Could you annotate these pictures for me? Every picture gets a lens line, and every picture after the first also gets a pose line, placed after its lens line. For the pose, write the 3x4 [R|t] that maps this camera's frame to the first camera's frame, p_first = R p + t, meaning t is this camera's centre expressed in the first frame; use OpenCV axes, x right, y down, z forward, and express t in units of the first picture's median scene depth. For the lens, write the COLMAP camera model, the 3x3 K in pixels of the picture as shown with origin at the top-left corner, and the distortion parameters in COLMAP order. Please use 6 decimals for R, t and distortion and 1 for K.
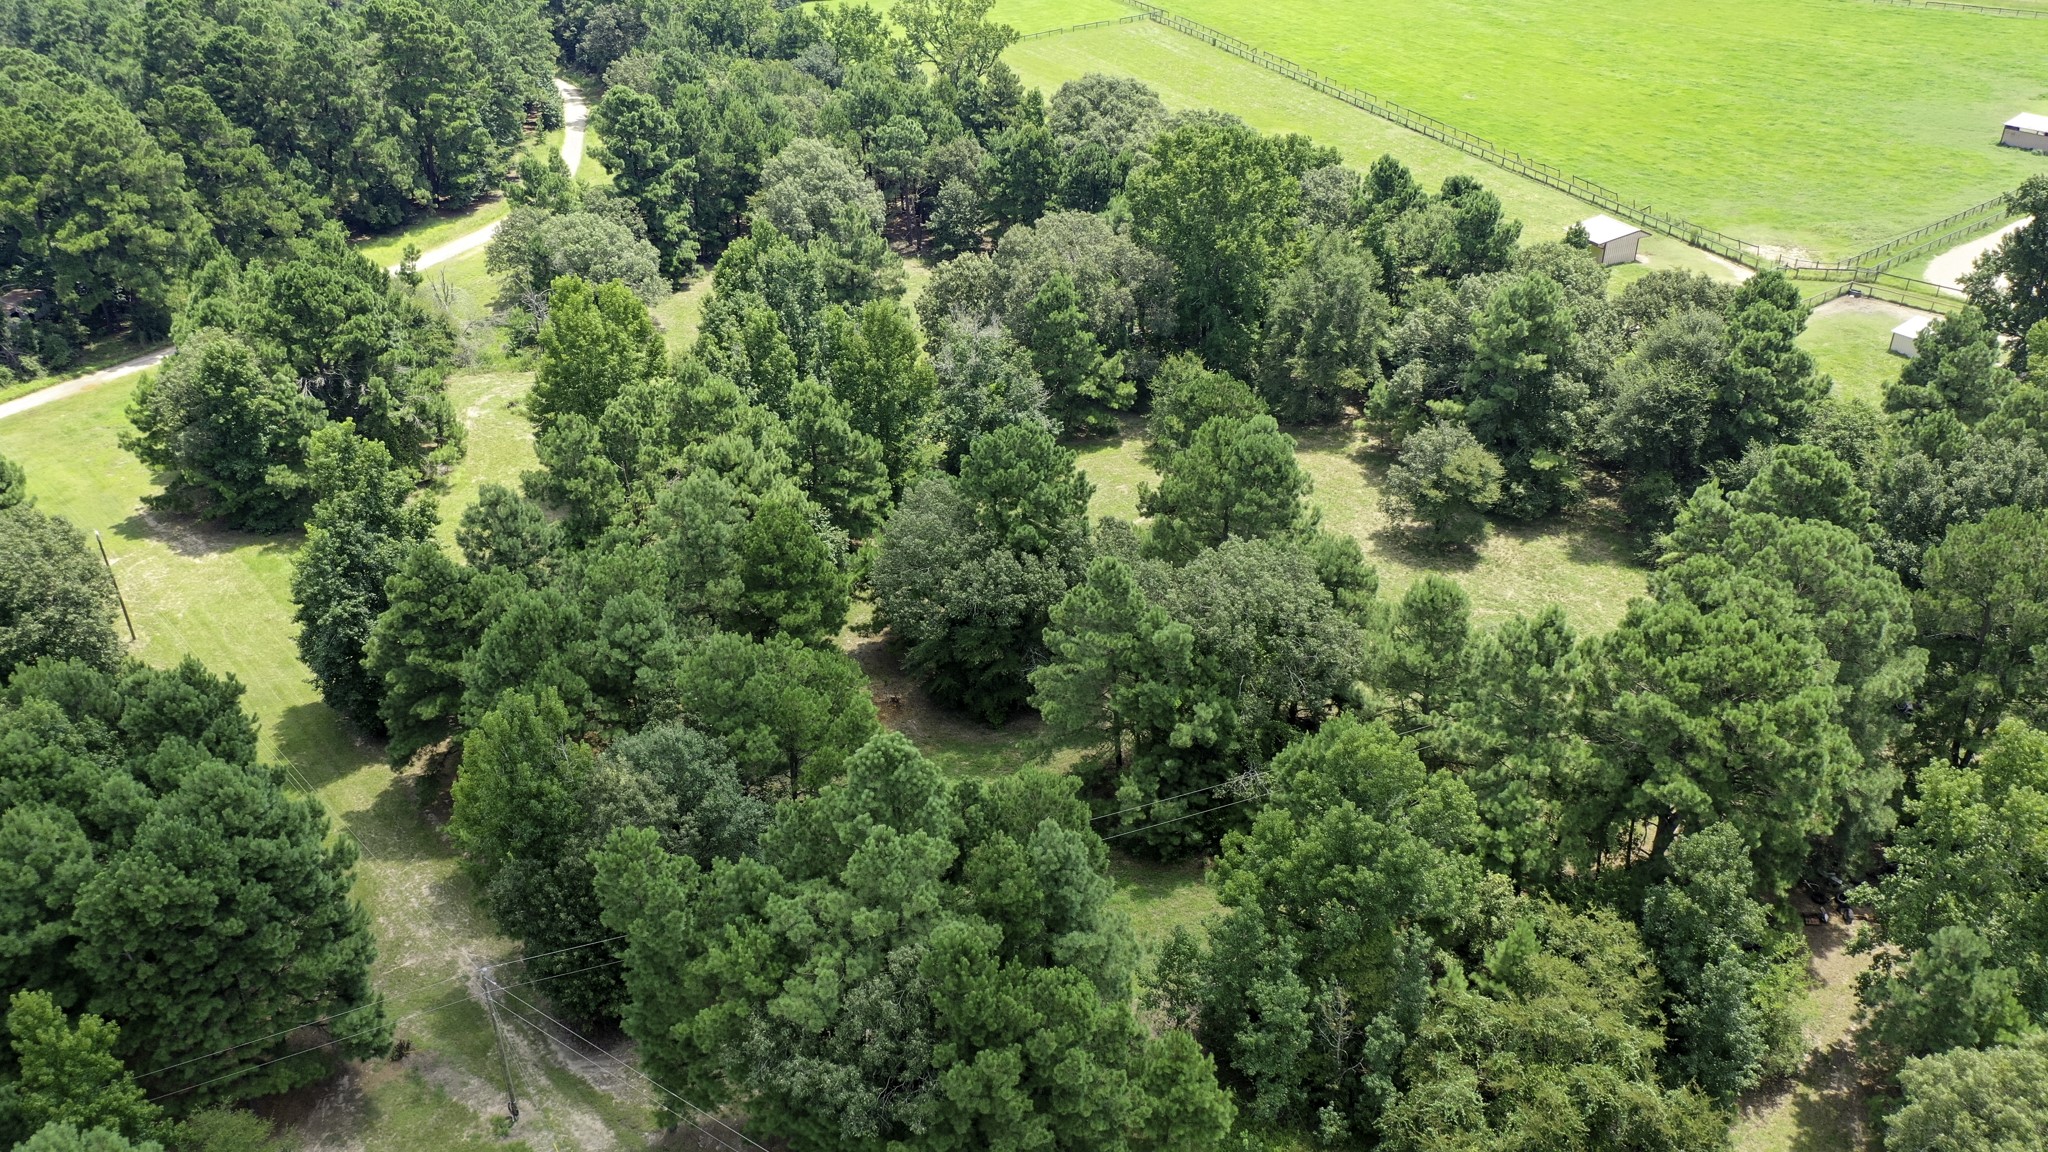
lens RADIAL K [[1623.6, 0, 1024.0], [0, 1623.6, 576.4], [0, 0, 1]] dist [0.017338, 0.001673]
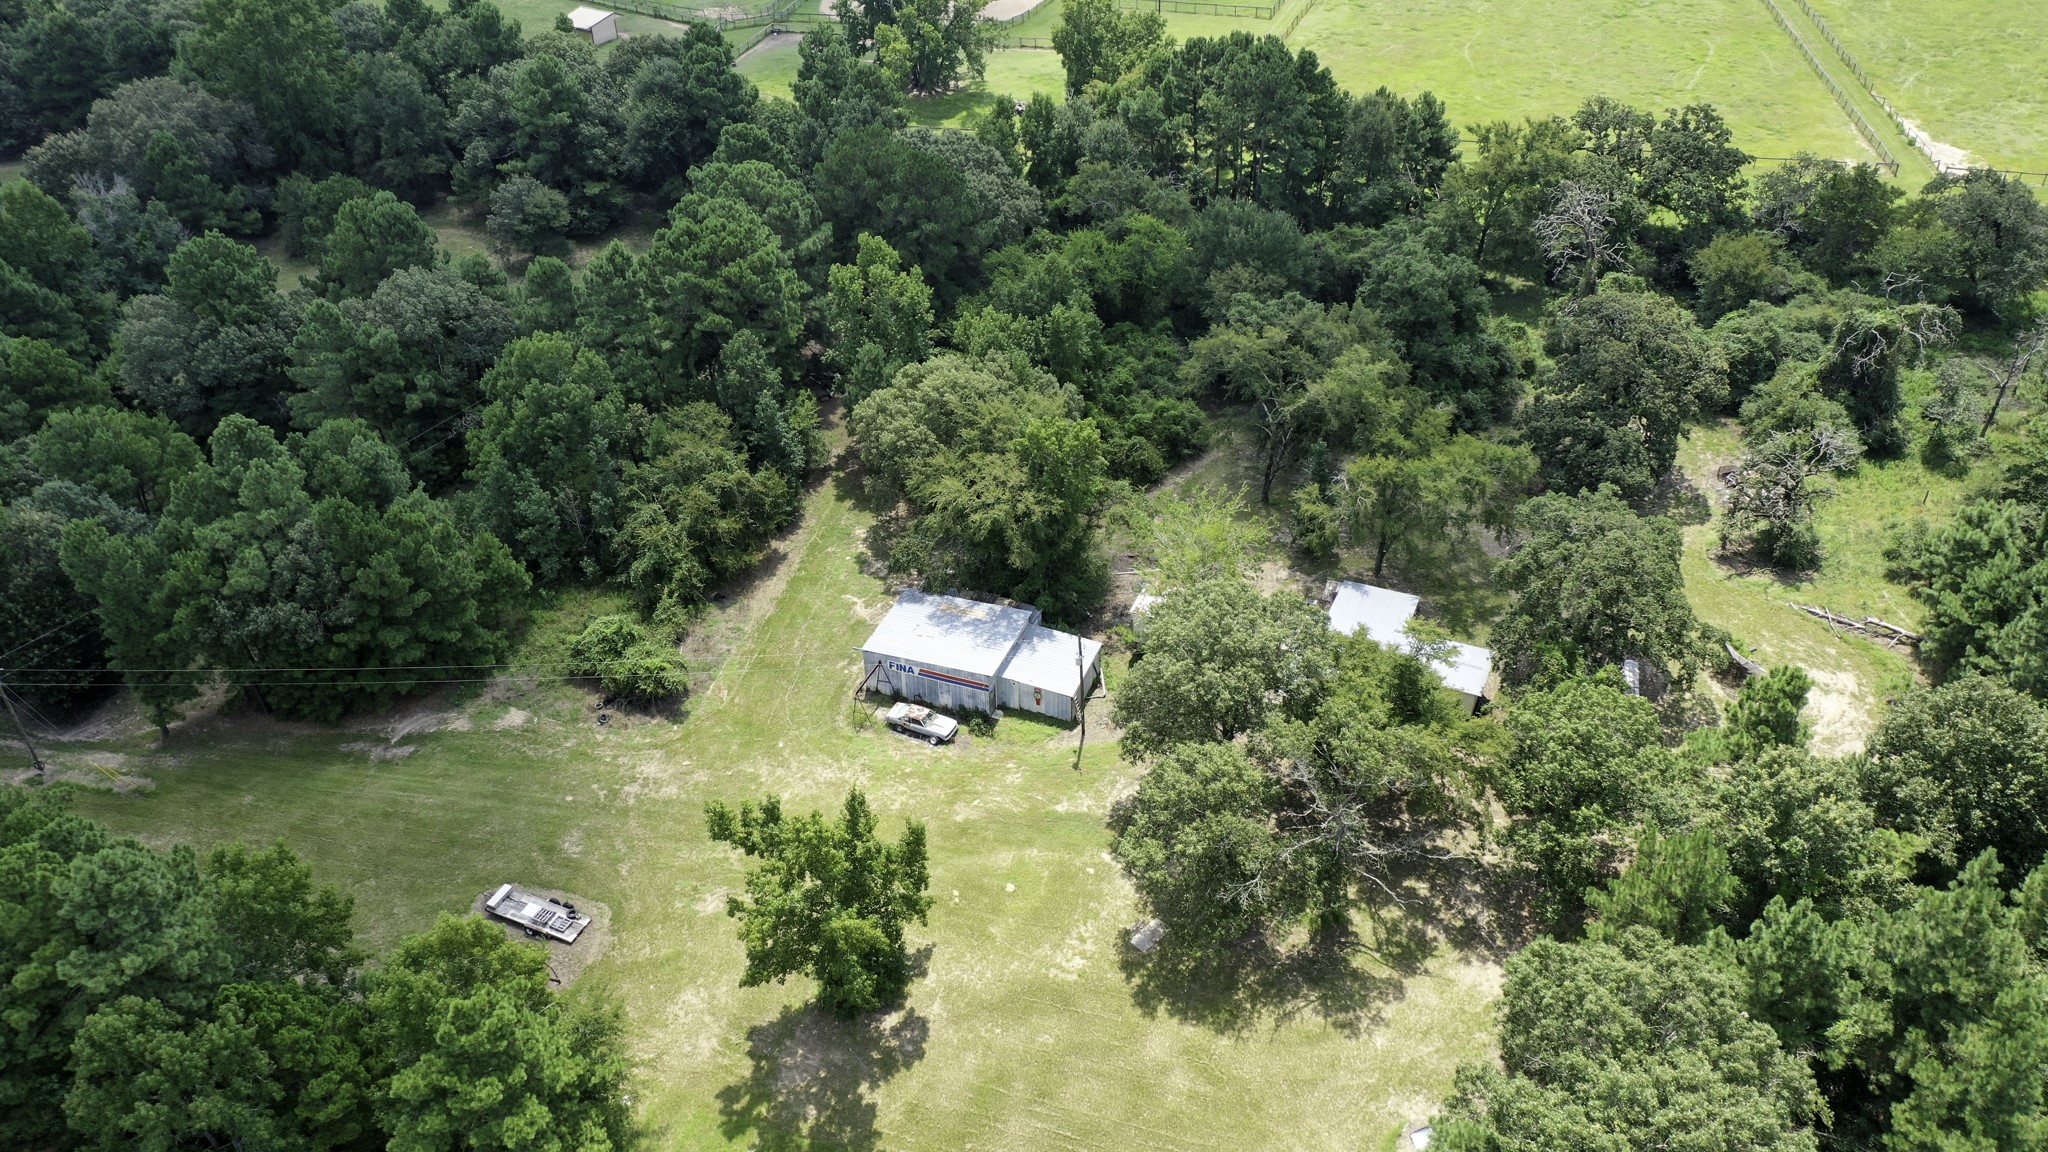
lens RADIAL K [[1623.6, 0, 1021.7], [0, 1623.6, 576.3], [0, 0, 1]] dist [0.017338, 0.001673]
pose [[0.825627, -0.337744, 0.451963, -0.120687], [0.289031, 0.941133, 0.175301, 0.105265], [-0.484563, -0.014102, 0.874642, -0.405145]]
